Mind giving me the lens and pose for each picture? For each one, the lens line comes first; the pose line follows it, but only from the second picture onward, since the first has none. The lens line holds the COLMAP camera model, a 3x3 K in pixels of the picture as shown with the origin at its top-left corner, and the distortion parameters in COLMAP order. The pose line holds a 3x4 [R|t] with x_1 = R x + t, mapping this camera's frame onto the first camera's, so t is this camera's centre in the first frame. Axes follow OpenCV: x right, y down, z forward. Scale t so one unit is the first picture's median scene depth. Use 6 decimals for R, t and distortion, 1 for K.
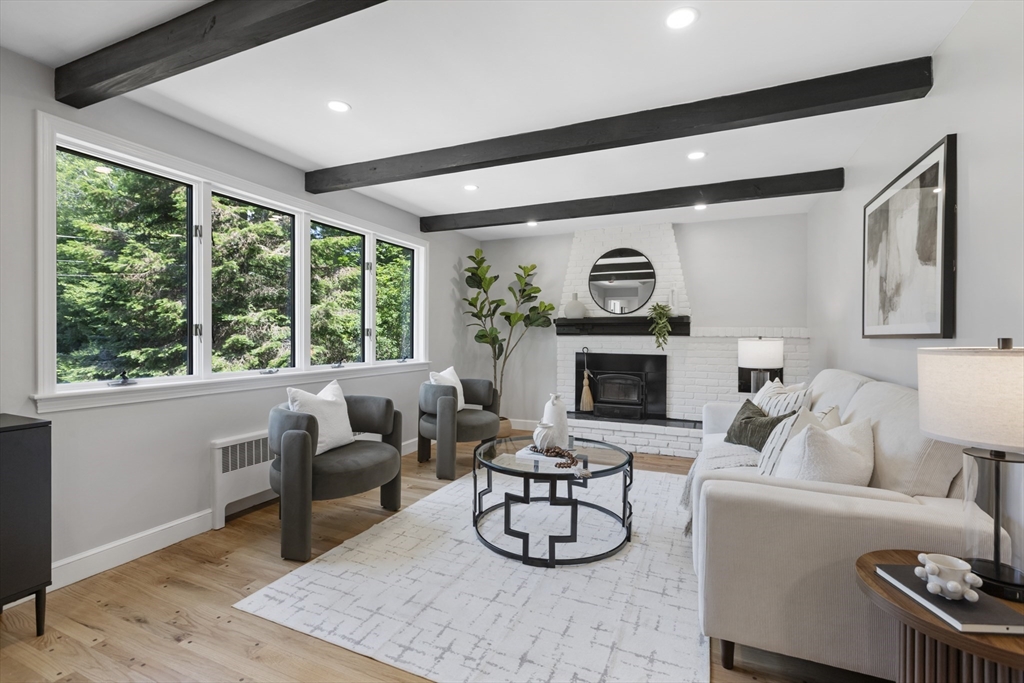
lens RADIAL K [[458.8, 0, 510.7], [0, 458.8, 335.7], [0, 0, 1]] dist [0.000538, 0.000161]
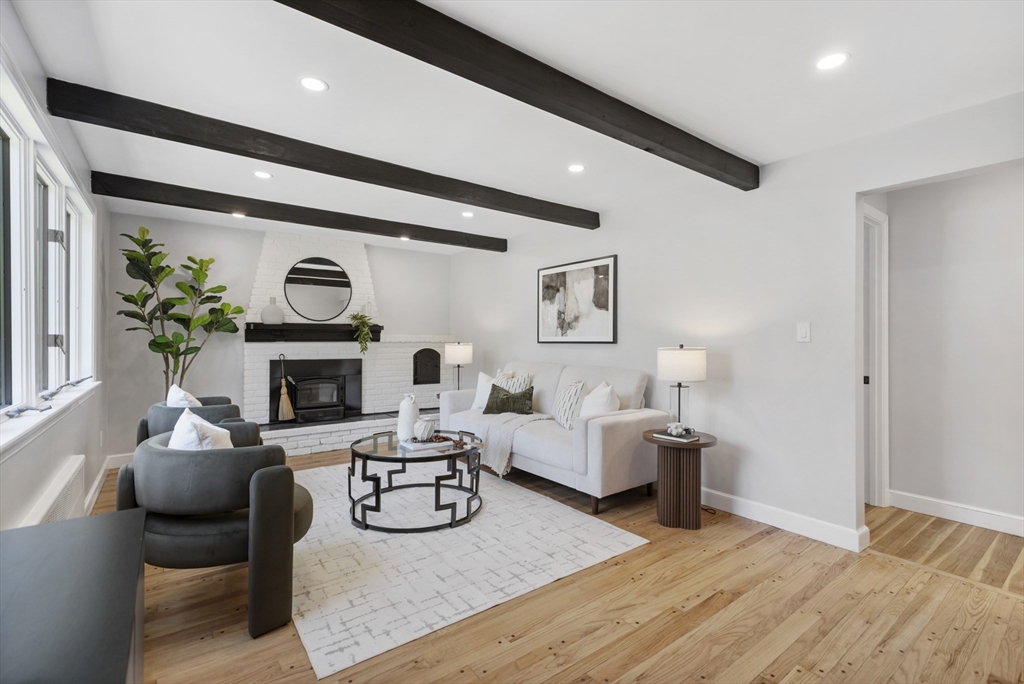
lens RADIAL K [[458.8, 0, 510.7], [0, 458.8, 336.2], [0, 0, 1]] dist [0.000538, 0.000161]
pose [[0.491564, 0.002083, 0.870839, -0.718582], [0.002324, 0.999990, -0.003704, -0.012765], [-0.870839, 0.003845, 0.491554, 0.183618]]
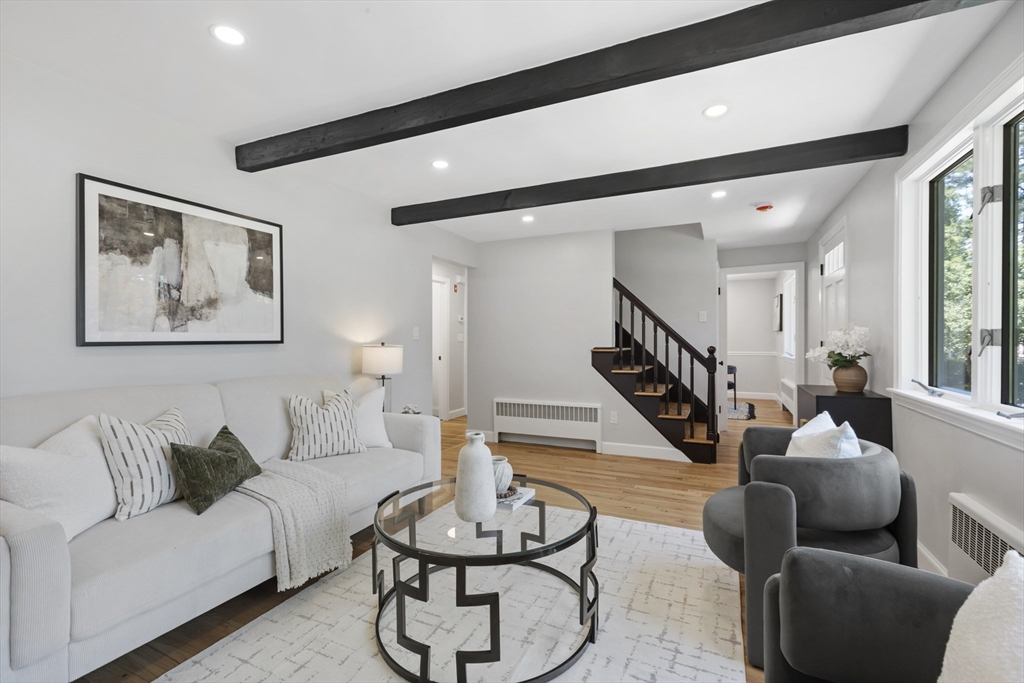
lens RADIAL K [[454.8, 0, 510.9], [0, 454.8, 336.9], [0, 0, 1]] dist [-0.000537, 0.000476]
pose [[-0.999783, -0.001931, 0.020723, 0.030693], [-0.002015, 0.999990, -0.004018, -0.007073], [-0.020715, -0.004059, -0.999777, 1.490356]]
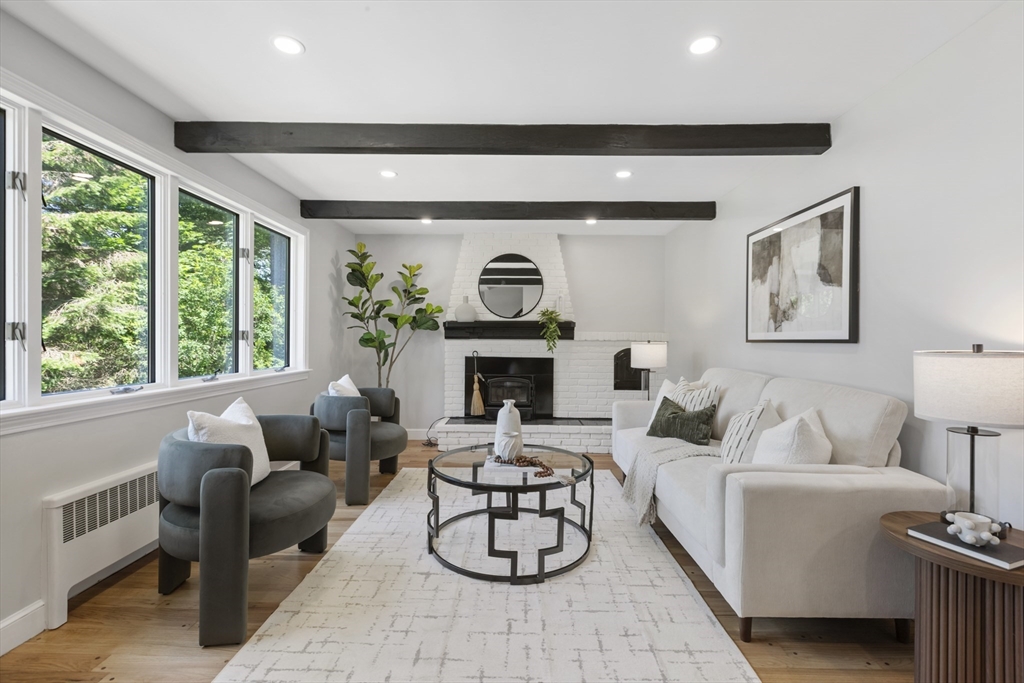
lens RADIAL K [[454.8, 0, 510.9], [0, 454.8, 336.9], [0, 0, 1]] dist [-0.000537, 0.000476]
pose [[0.920586, 0.002883, 0.390530, -0.247090], [-0.001458, 0.999991, -0.003945, -0.002821], [-0.390538, 0.003063, 0.920582, 0.107768]]
